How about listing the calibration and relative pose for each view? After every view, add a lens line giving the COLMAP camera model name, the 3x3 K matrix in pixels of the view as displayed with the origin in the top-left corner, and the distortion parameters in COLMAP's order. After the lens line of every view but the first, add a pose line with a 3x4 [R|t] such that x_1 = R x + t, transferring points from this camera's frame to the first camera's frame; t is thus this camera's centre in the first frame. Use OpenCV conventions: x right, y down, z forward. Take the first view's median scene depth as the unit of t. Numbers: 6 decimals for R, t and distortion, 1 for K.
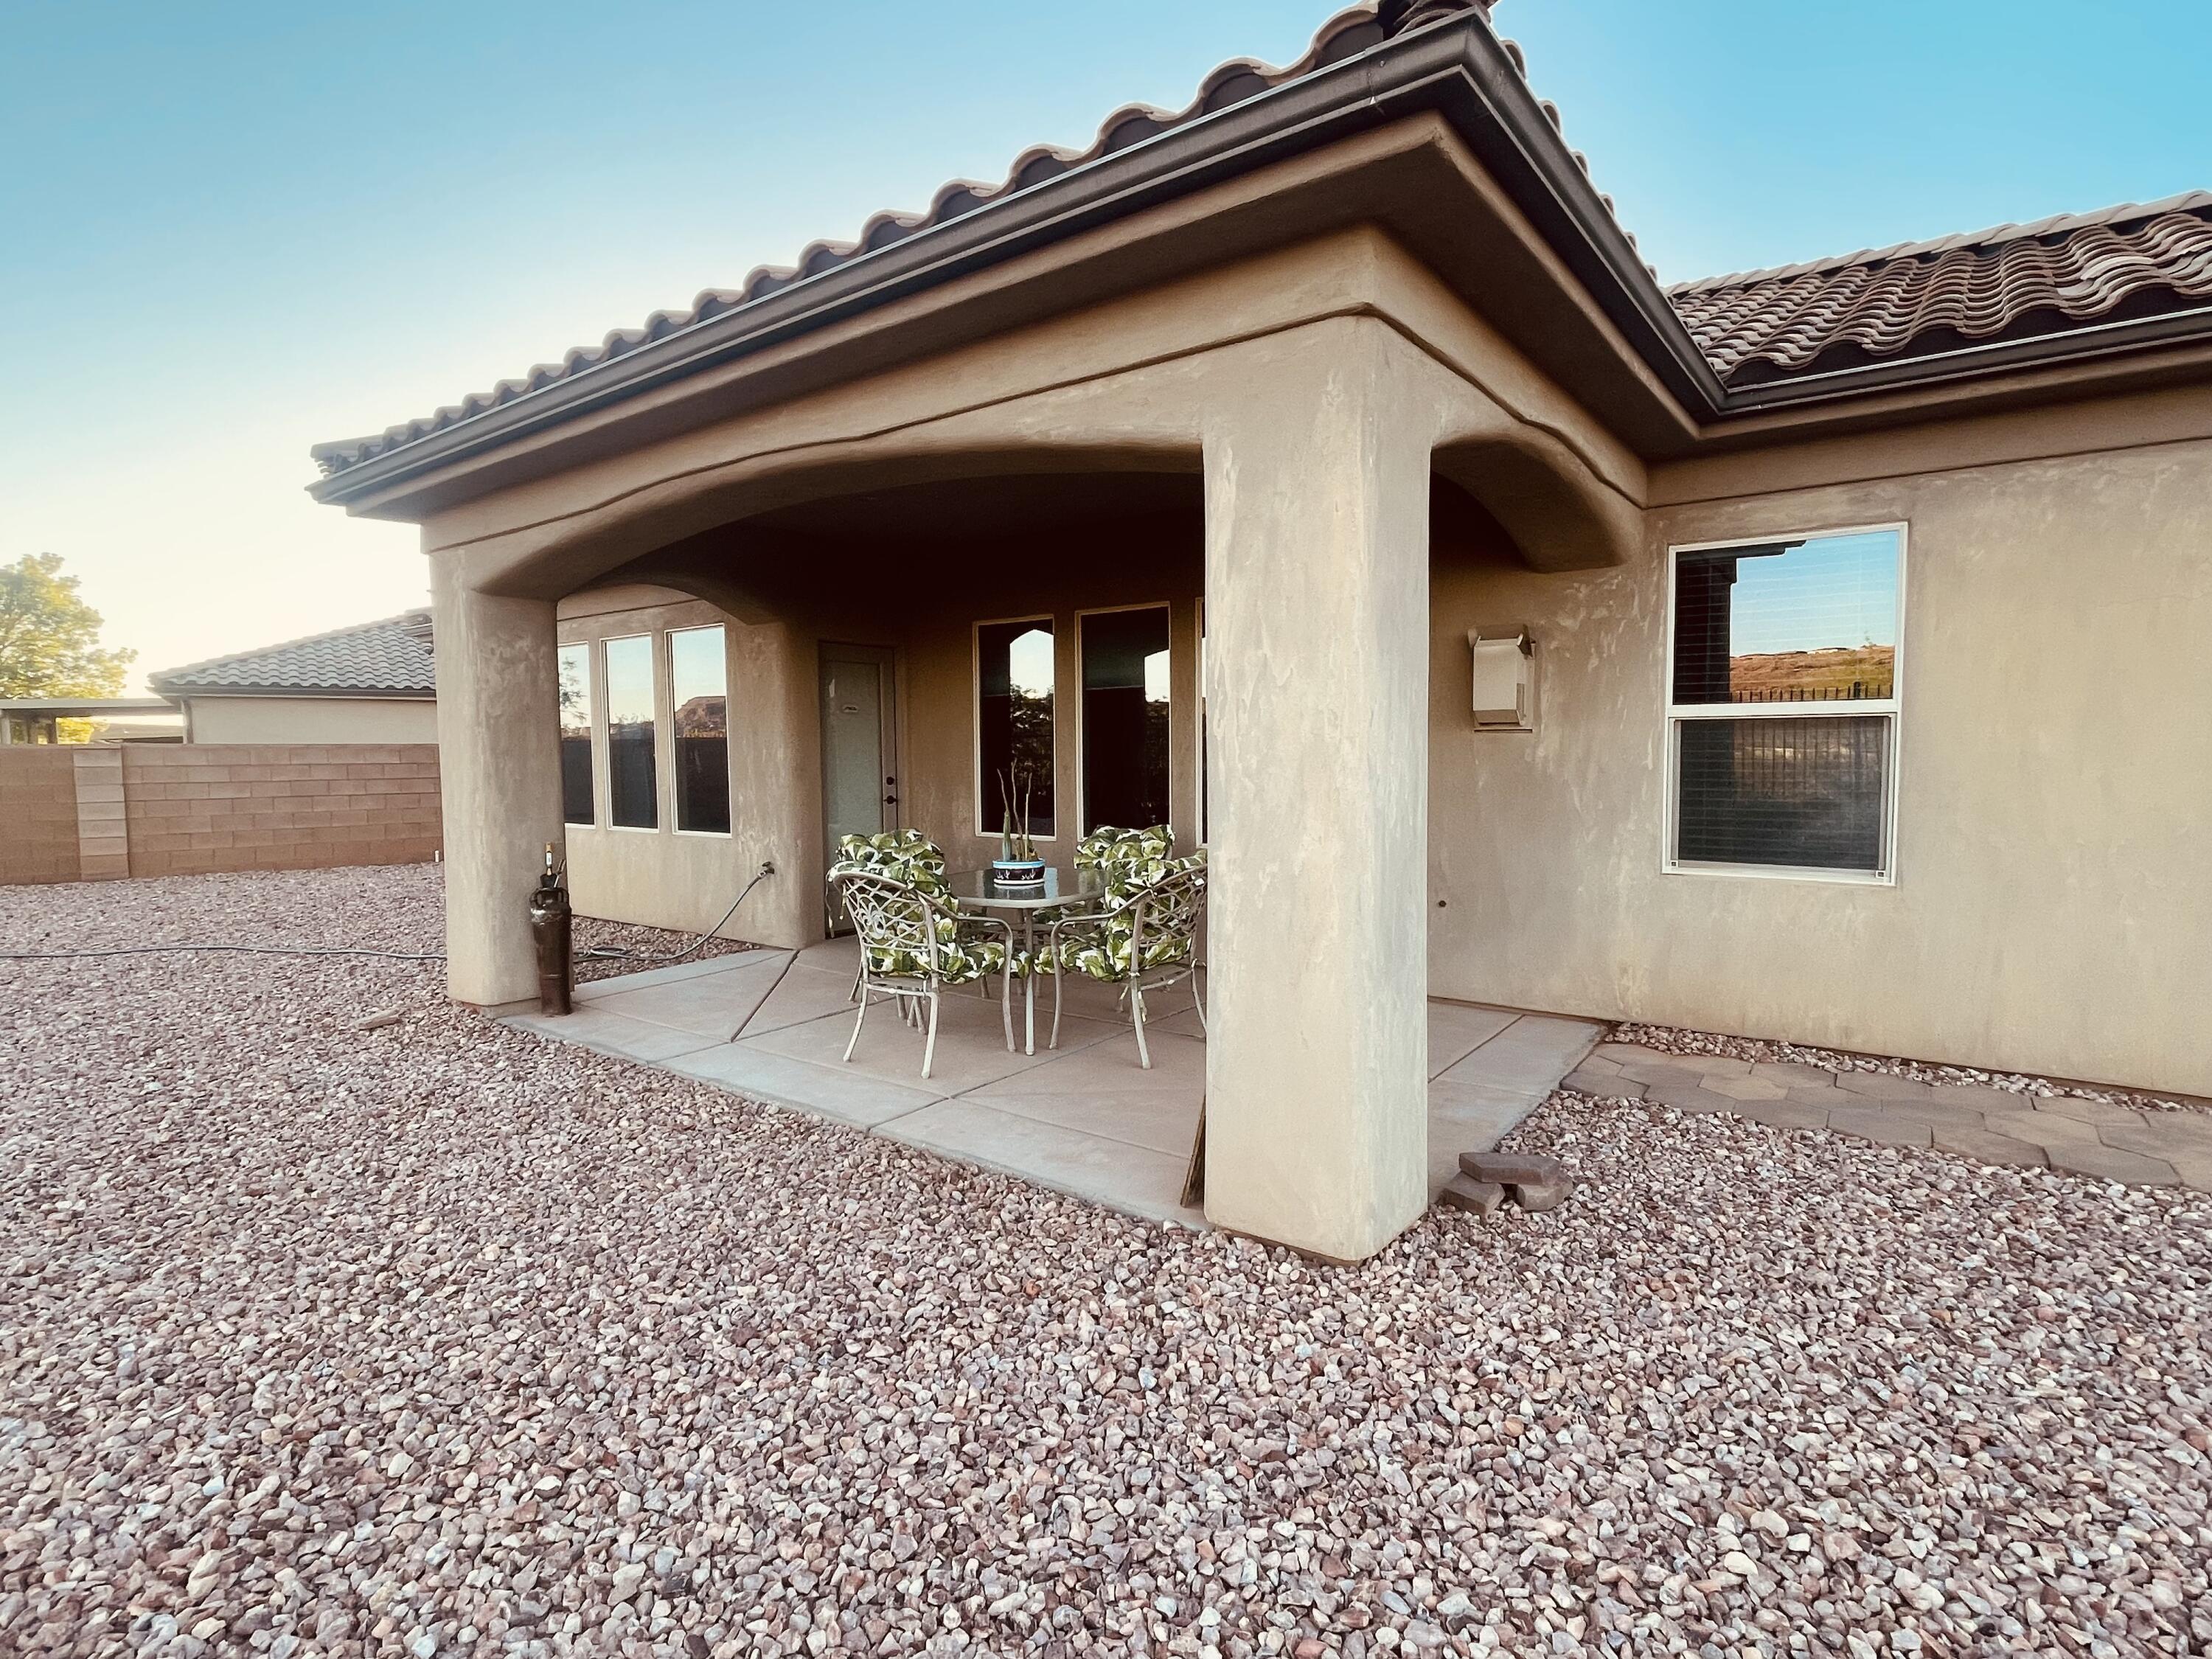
lens RADIAL K [[1119.1, 0, 1109.8], [0, 1119.1, 827.3], [0, 0, 1]] dist [-0.000774, -0.000095]
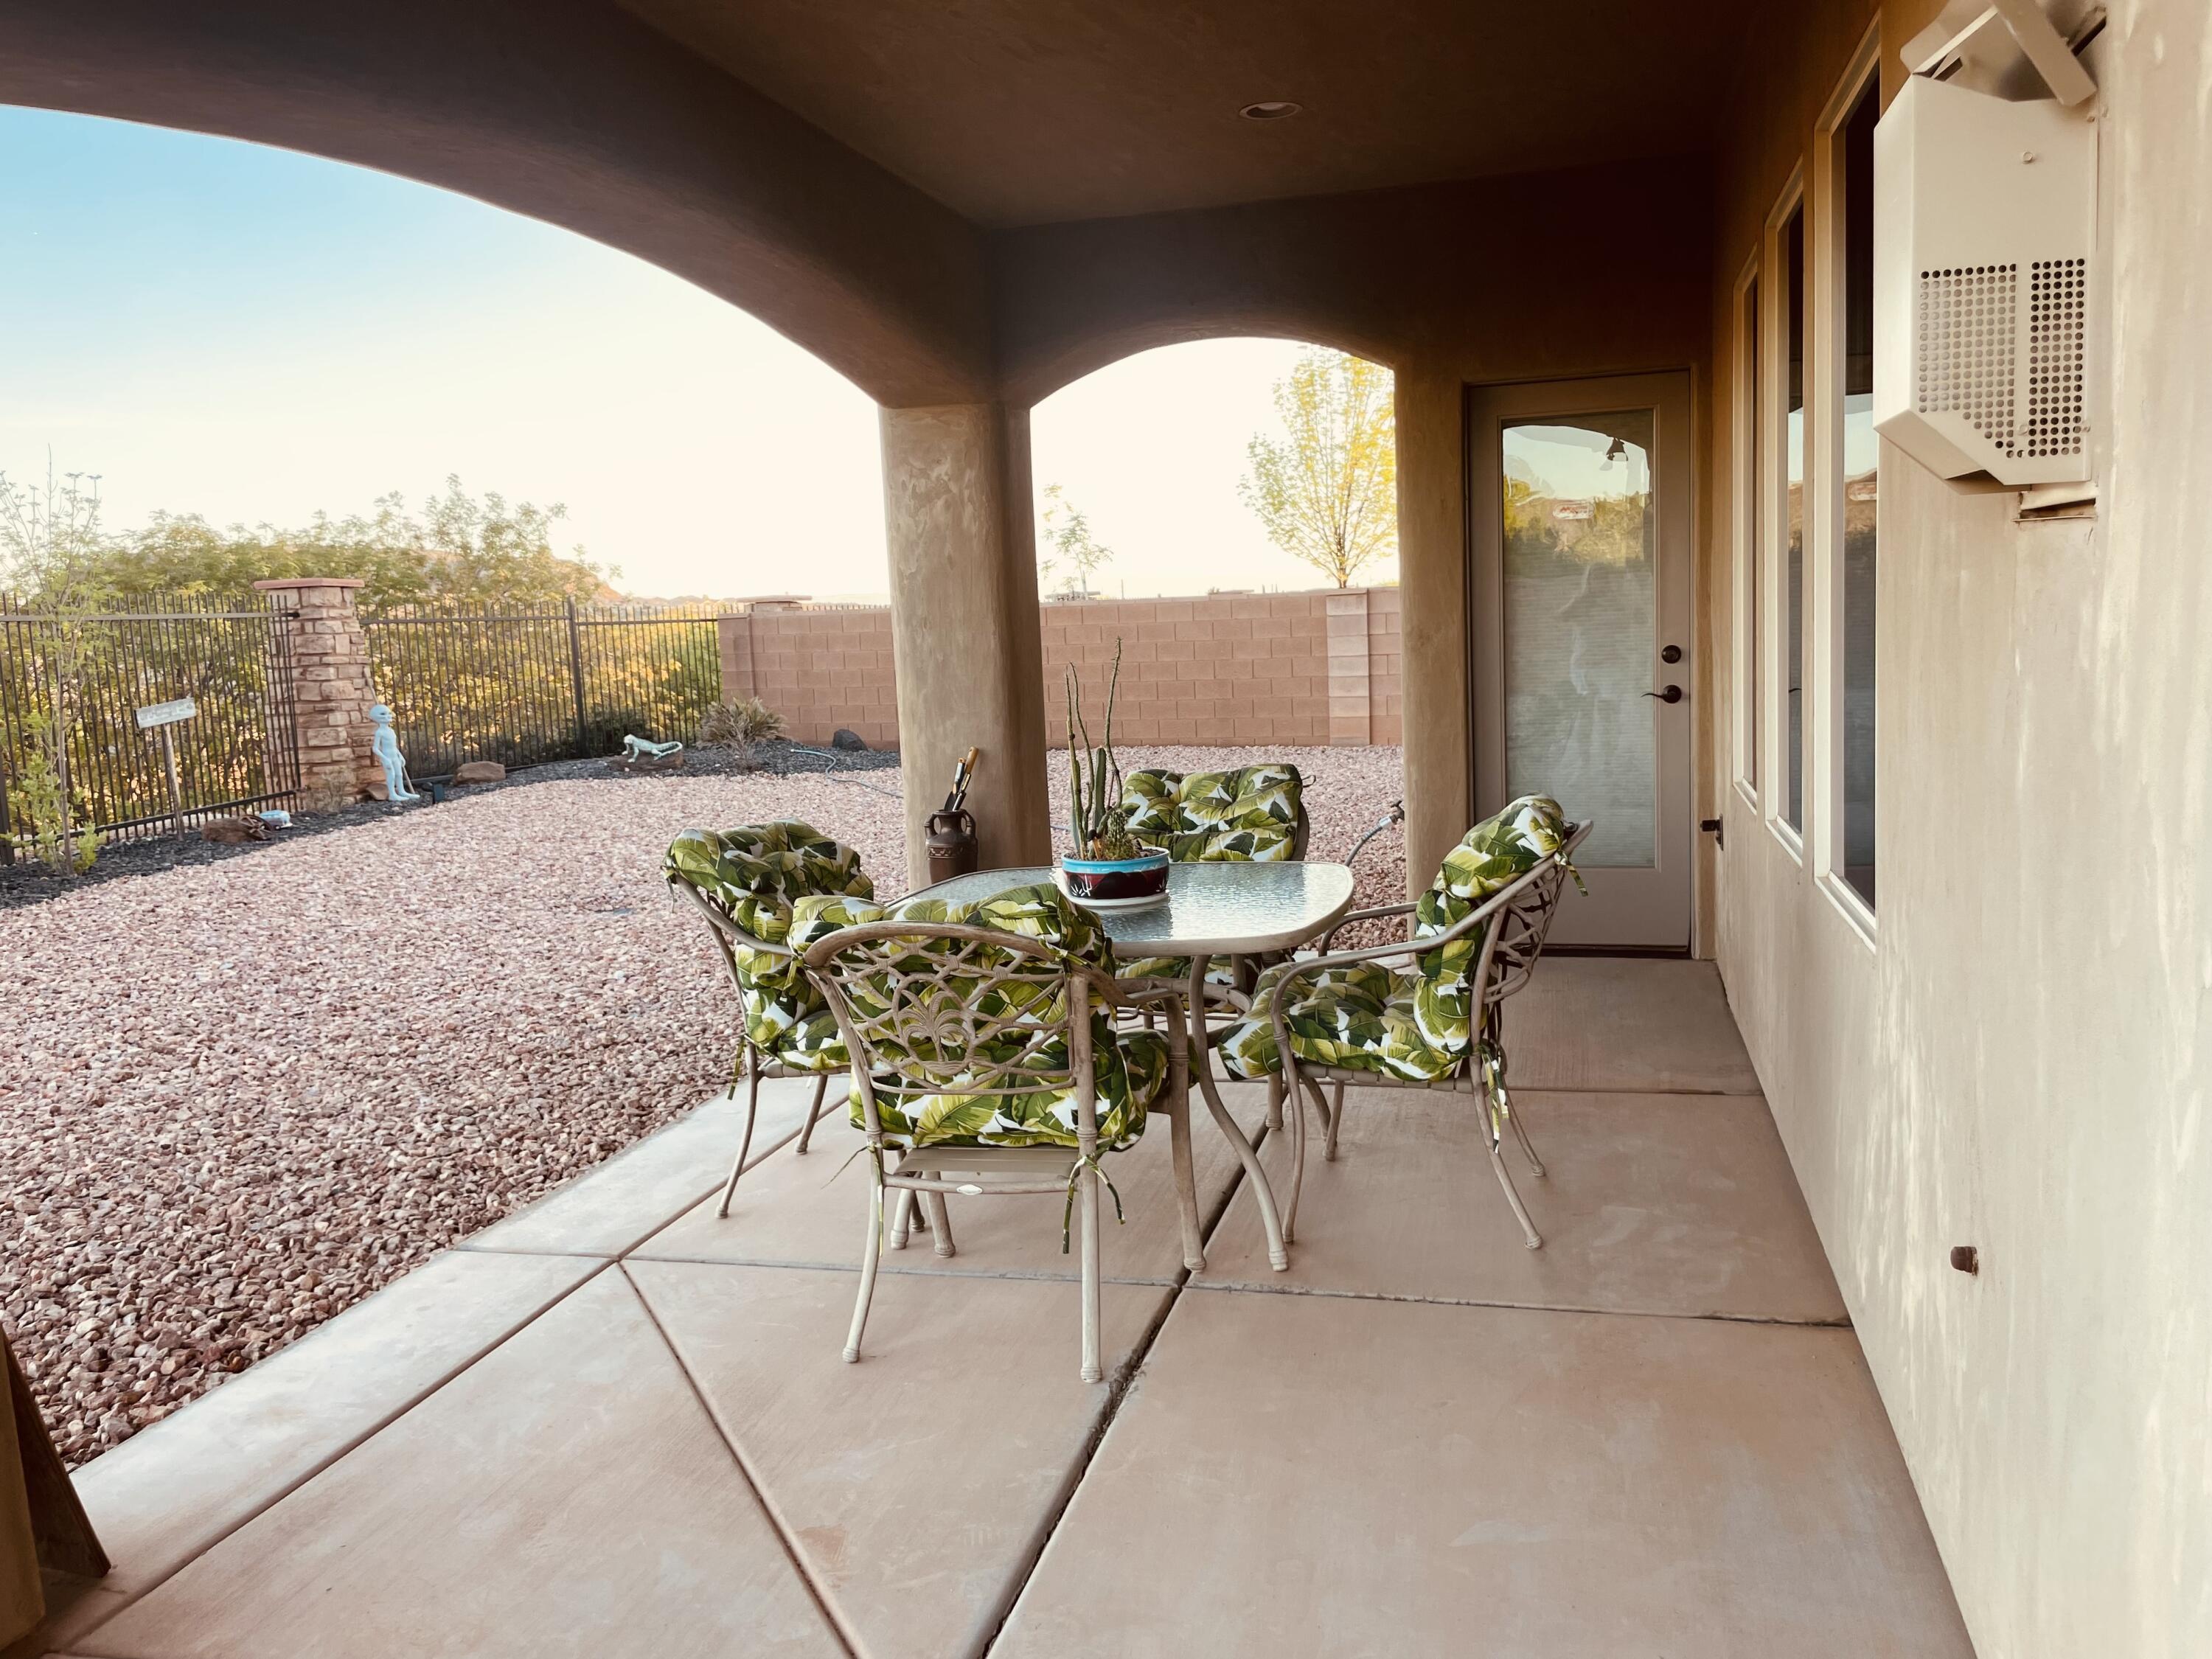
lens RADIAL K [[1687.8, 0, 1113.2], [0, 1687.8, 825.4], [0, 0, 1]] dist [0.043353, 0.001988]
pose [[0.387914, 0.105839, -0.915599, 0.475835], [-0.024306, 0.994214, 0.104629, -0.047287], [0.921375, -0.018333, 0.388242, 0.595827]]
